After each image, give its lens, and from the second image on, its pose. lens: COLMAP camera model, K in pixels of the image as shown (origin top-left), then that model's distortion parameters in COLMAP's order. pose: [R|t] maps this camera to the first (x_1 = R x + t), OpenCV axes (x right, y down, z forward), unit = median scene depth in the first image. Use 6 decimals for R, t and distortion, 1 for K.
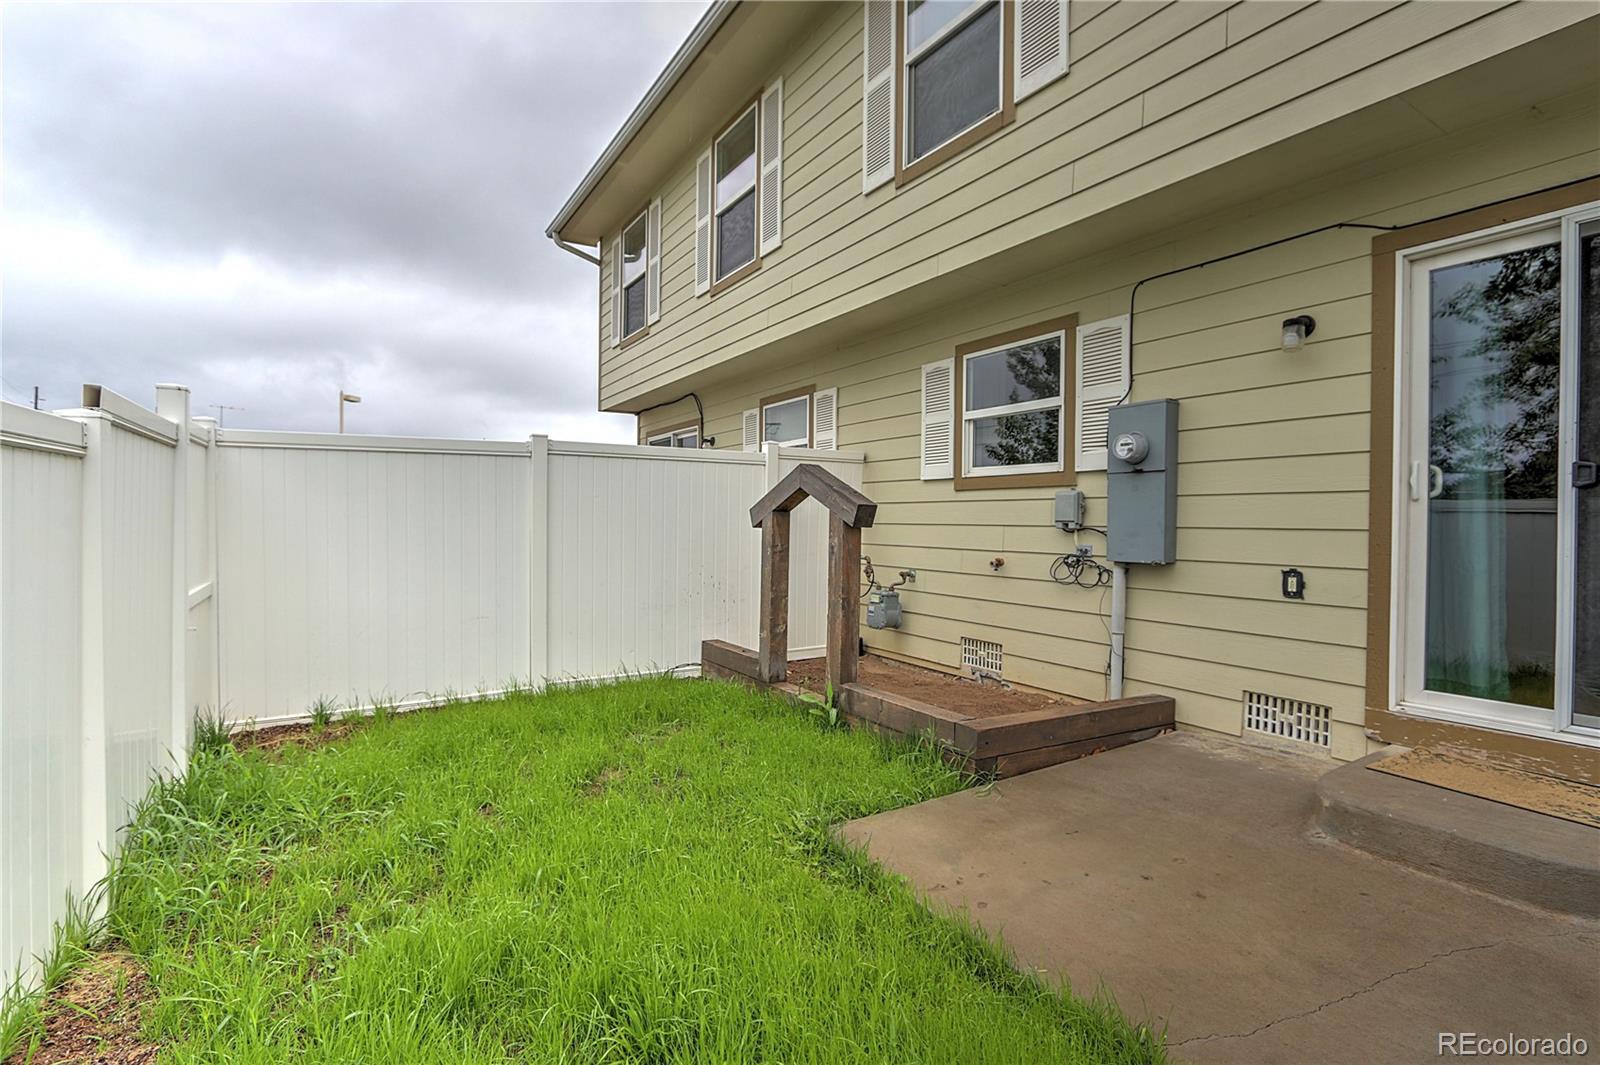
lens RADIAL K [[743.9, 0, 791.5], [0, 743.9, 528.9], [0, 0, 1]] dist [-0.014060, -0.000255]
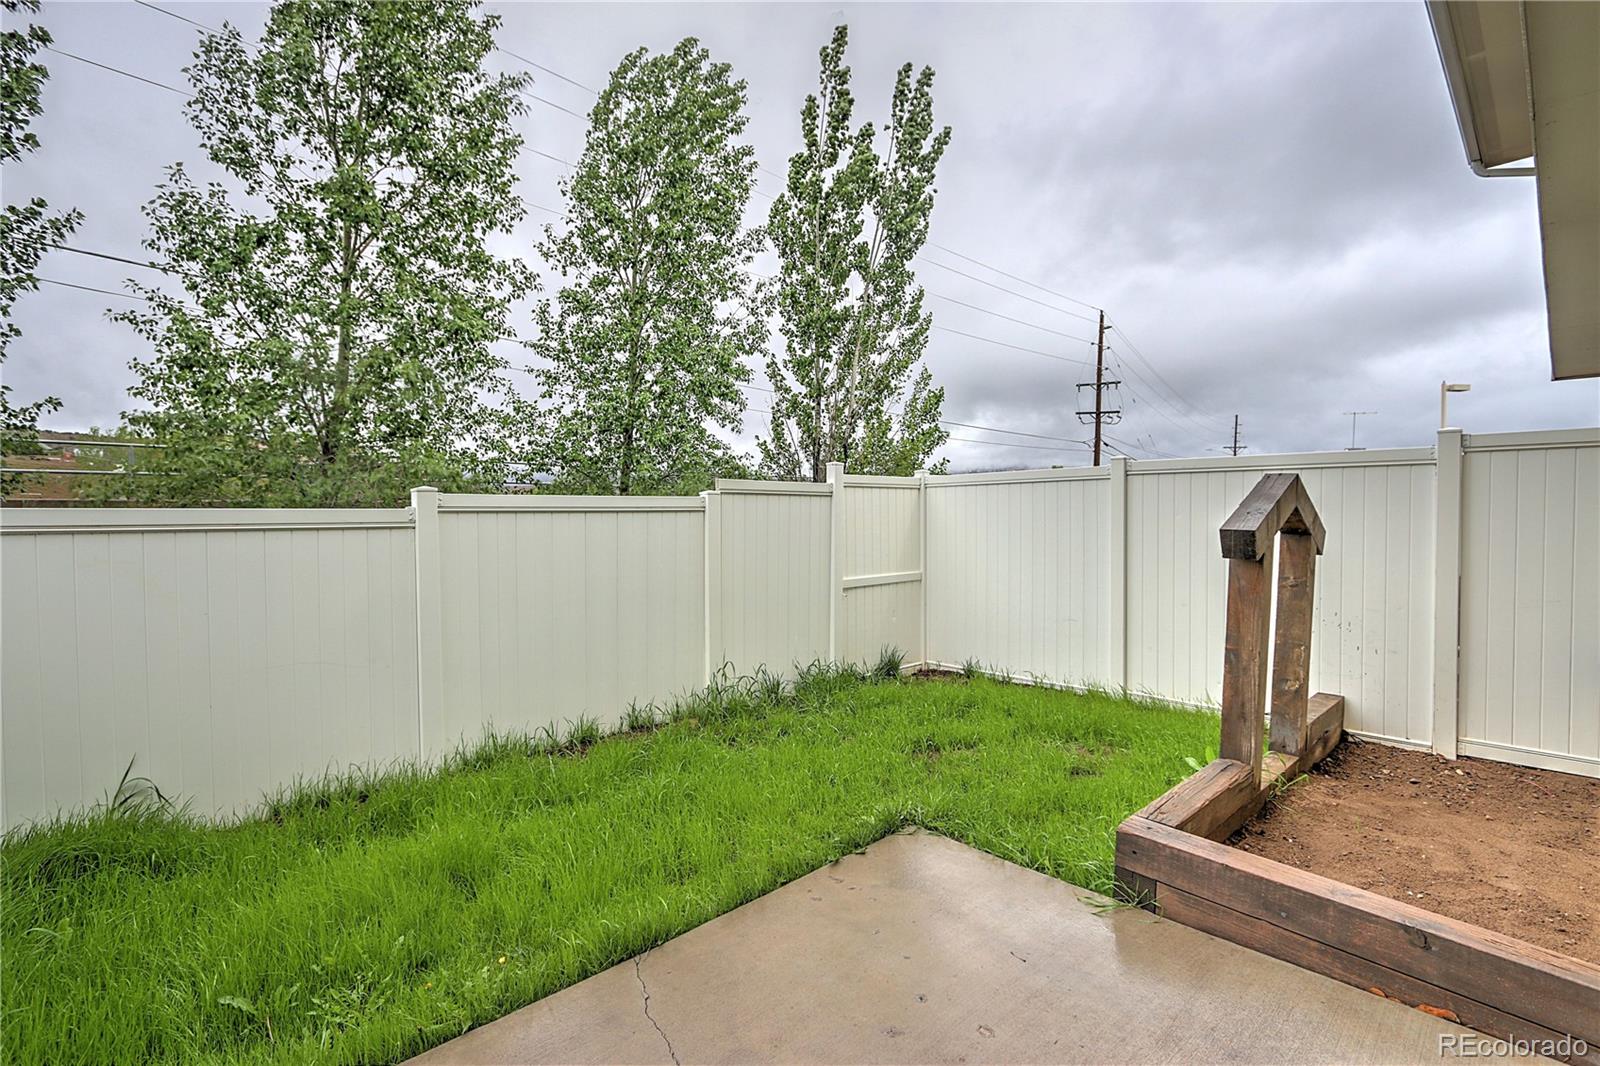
lens RADIAL K [[705.6, 0, 800.0], [0, 705.6, 533.0], [0, 0, 1]] dist [-0.001077, -0.000114]
pose [[0.197499, 0.010917, -0.980242, 0.606124], [-0.005176, 0.999936, 0.010094, -0.031639], [0.980289, 0.003080, 0.197543, 0.346191]]
